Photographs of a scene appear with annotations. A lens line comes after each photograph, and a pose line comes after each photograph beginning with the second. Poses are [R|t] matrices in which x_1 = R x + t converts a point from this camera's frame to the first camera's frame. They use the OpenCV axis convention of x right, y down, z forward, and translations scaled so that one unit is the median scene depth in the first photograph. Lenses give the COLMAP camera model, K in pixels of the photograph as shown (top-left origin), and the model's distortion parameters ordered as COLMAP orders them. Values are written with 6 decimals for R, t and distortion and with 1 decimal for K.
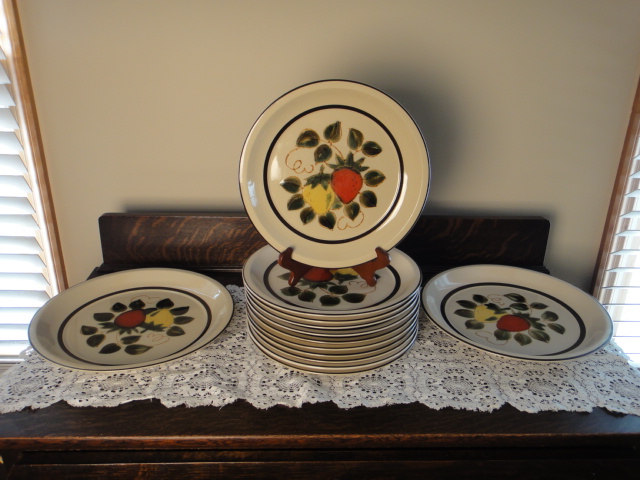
lens RADIAL K [[583.0, 0, 320.0], [0, 583.0, 240.0], [0, 0, 1]] dist [0.000652, 0.005310]
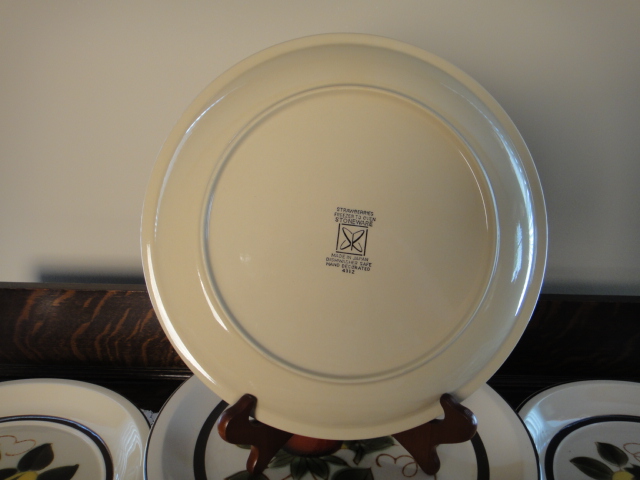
lens RADIAL K [[519.2, 0, 320.0], [0, 519.2, 240.0], [0, 0, 1]] dist [0.004693, -0.000070]
pose [[0.999288, 0.016373, -0.033977, 0.012223], [-0.018700, 0.997418, -0.069337, -0.070909], [0.032754, 0.069923, 0.997014, 0.552570]]
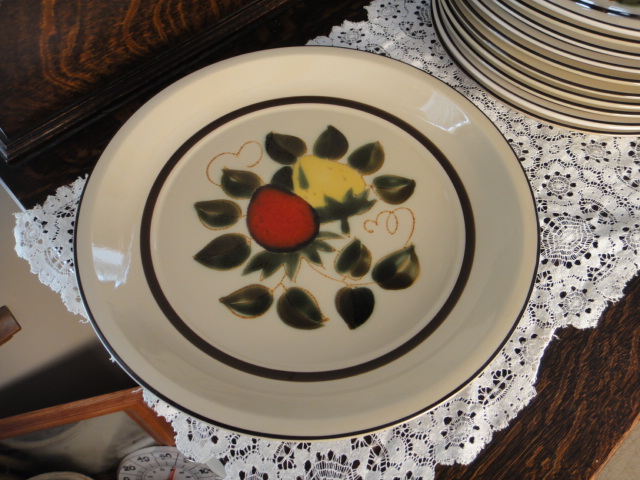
lens RADIAL K [[583.0, 0, 320.0], [0, 583.0, 240.0], [0, 0, 1]] dist [0.000652, 0.005310]
pose [[0.741507, -0.579387, 0.338346, -0.476738], [0.273102, 0.721253, 0.636561, -0.128161], [-0.612849, -0.379611, 0.693045, 0.699113]]
